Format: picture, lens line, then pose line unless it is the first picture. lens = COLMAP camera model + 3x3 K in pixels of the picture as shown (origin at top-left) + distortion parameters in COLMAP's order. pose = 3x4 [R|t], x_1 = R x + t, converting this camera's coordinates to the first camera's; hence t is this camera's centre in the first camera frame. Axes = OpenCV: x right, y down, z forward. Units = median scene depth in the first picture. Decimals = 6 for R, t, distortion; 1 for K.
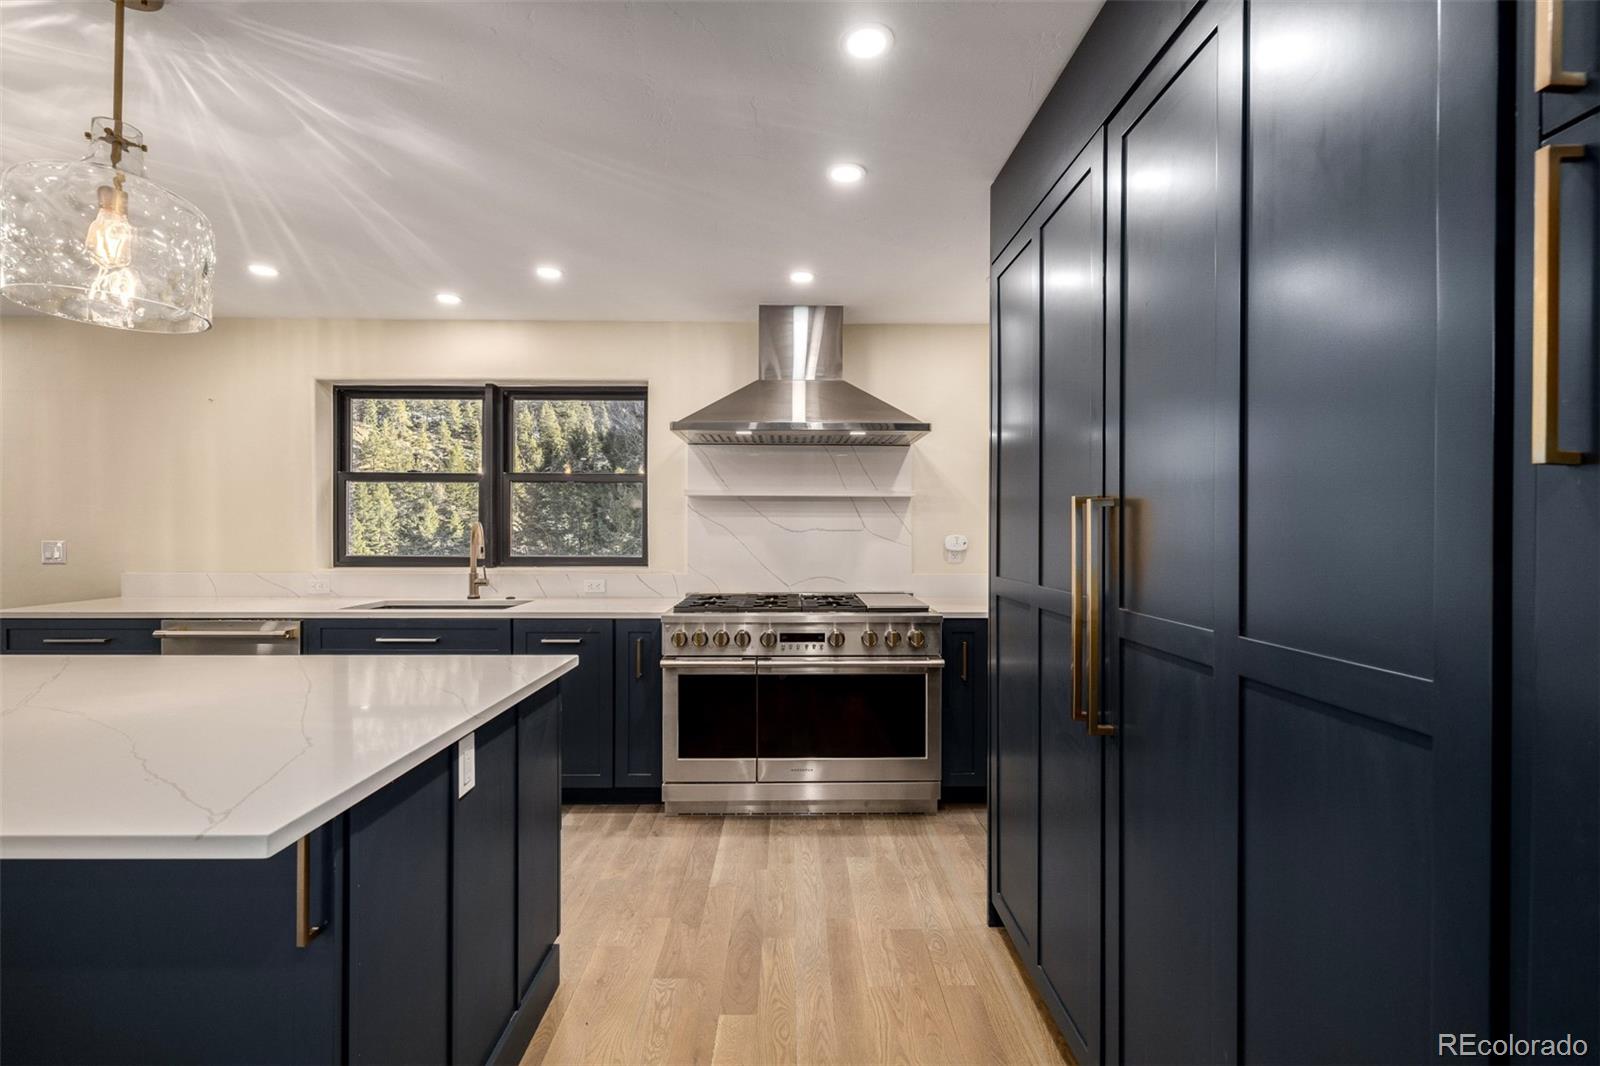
lens RADIAL K [[680.9, 0, 795.6], [0, 680.9, 538.1], [0, 0, 1]] dist [-0.000524, -0.000204]
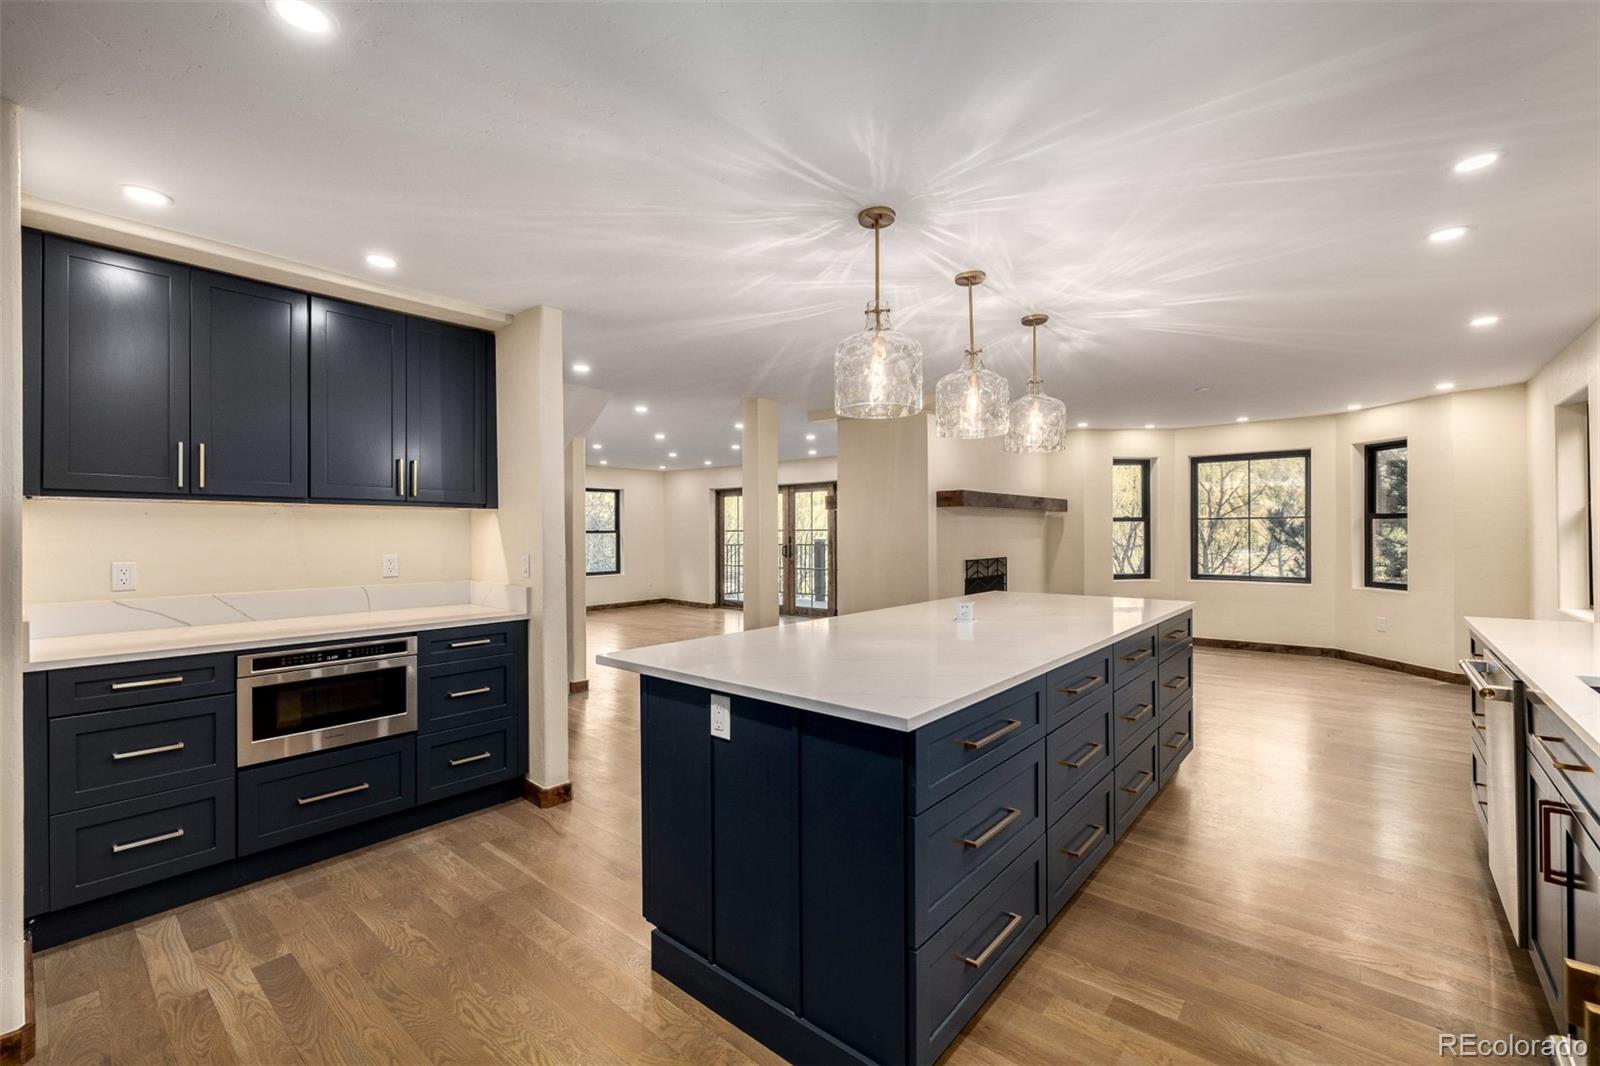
lens RADIAL K [[671.0, 0, 795.5], [0, 671.0, 542.4], [0, 0, 1]] dist [0.002012, -0.002574]
pose [[-0.660912, 0.009287, -0.750406, 0.155848], [0.002416, 0.999945, 0.010247, -0.011790], [0.750459, 0.004960, -0.660898, 0.759345]]
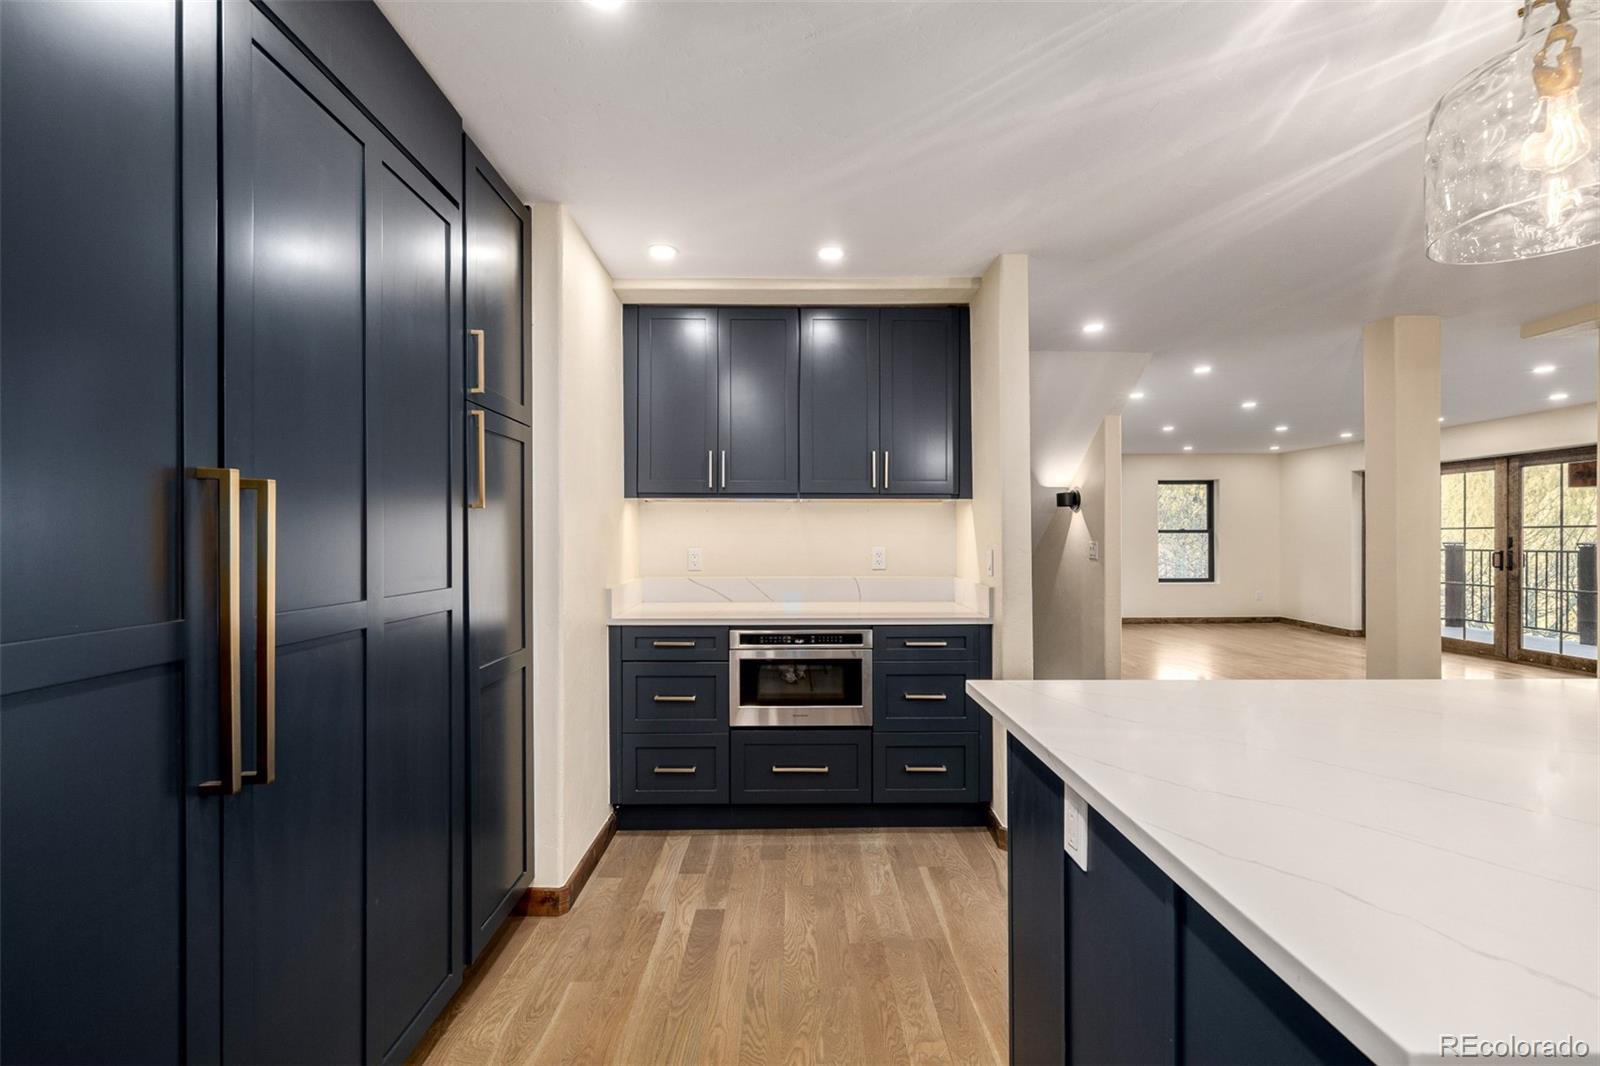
lens RADIAL K [[671.0, 0, 795.5], [0, 671.0, 542.4], [0, 0, 1]] dist [0.002012, -0.002574]
pose [[-0.999959, -0.002545, 0.008664, -0.067152], [-0.002500, 0.999983, 0.005287, 0.001498], [-0.008678, 0.005265, -0.999948, 0.673523]]
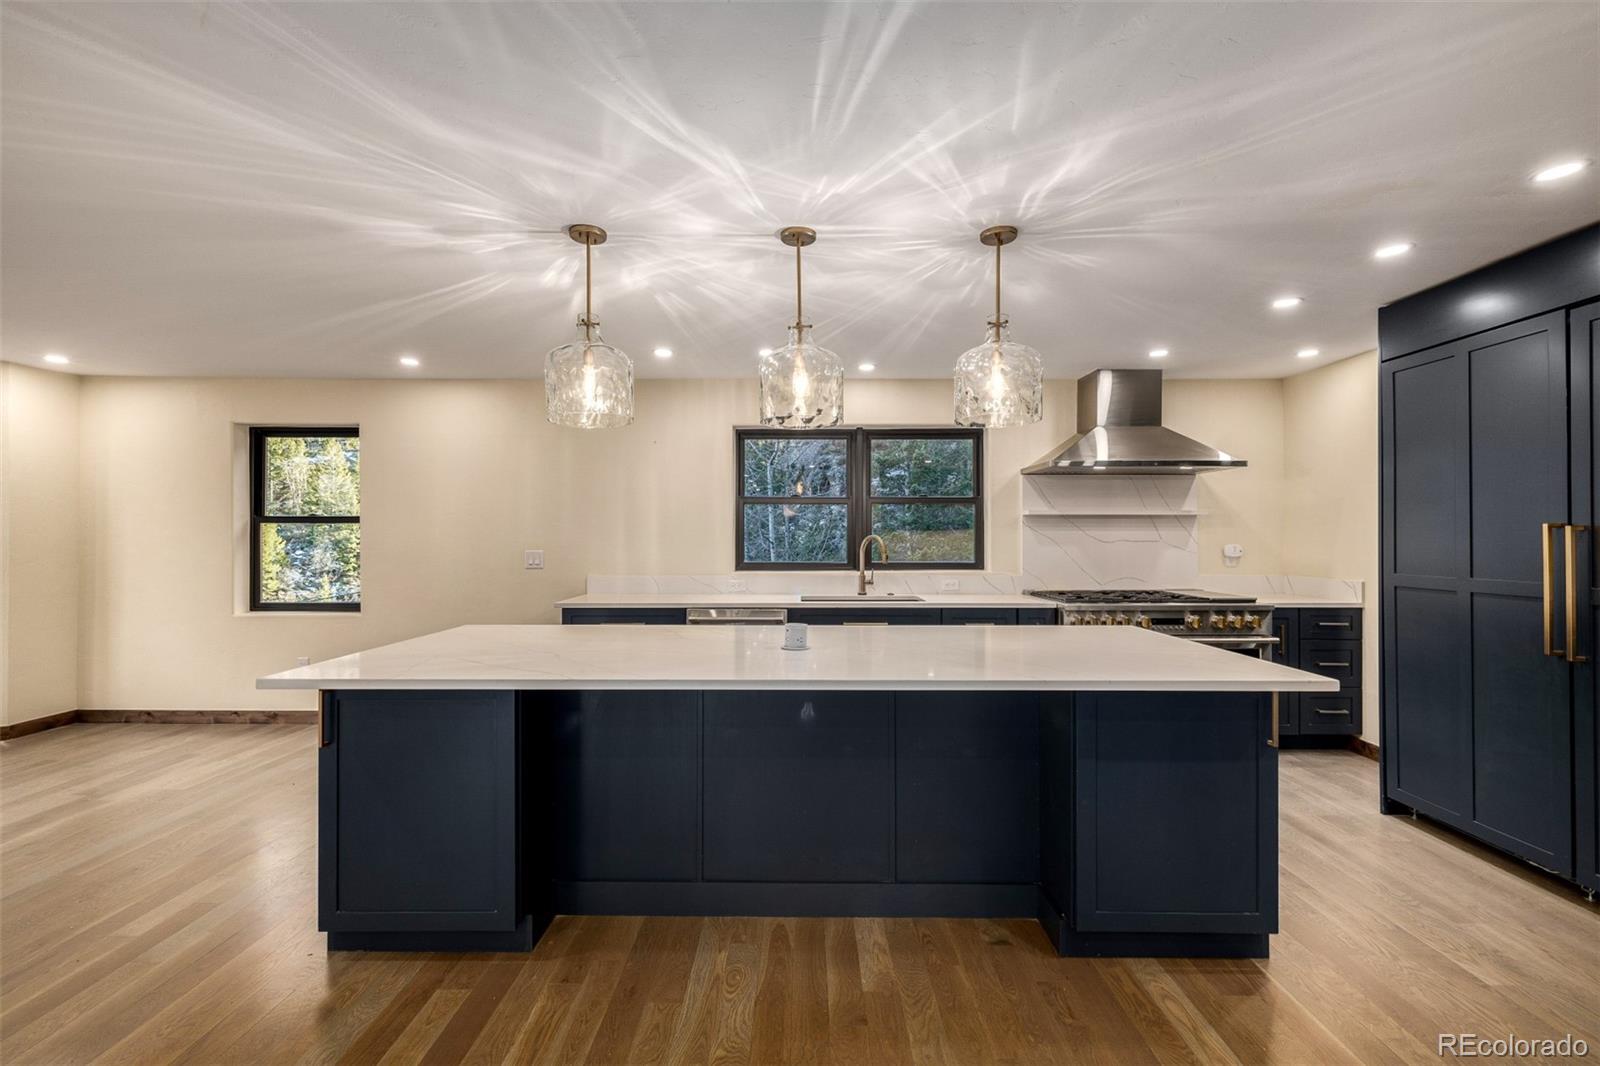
lens RADIAL K [[671.0, 0, 795.5], [0, 671.0, 542.4], [0, 0, 1]] dist [0.002012, -0.002574]
pose [[0.999753, -0.003584, -0.021941, -0.571677], [0.003538, 0.999991, -0.002126, -0.009040], [0.021948, 0.002048, 0.999757, -0.284796]]
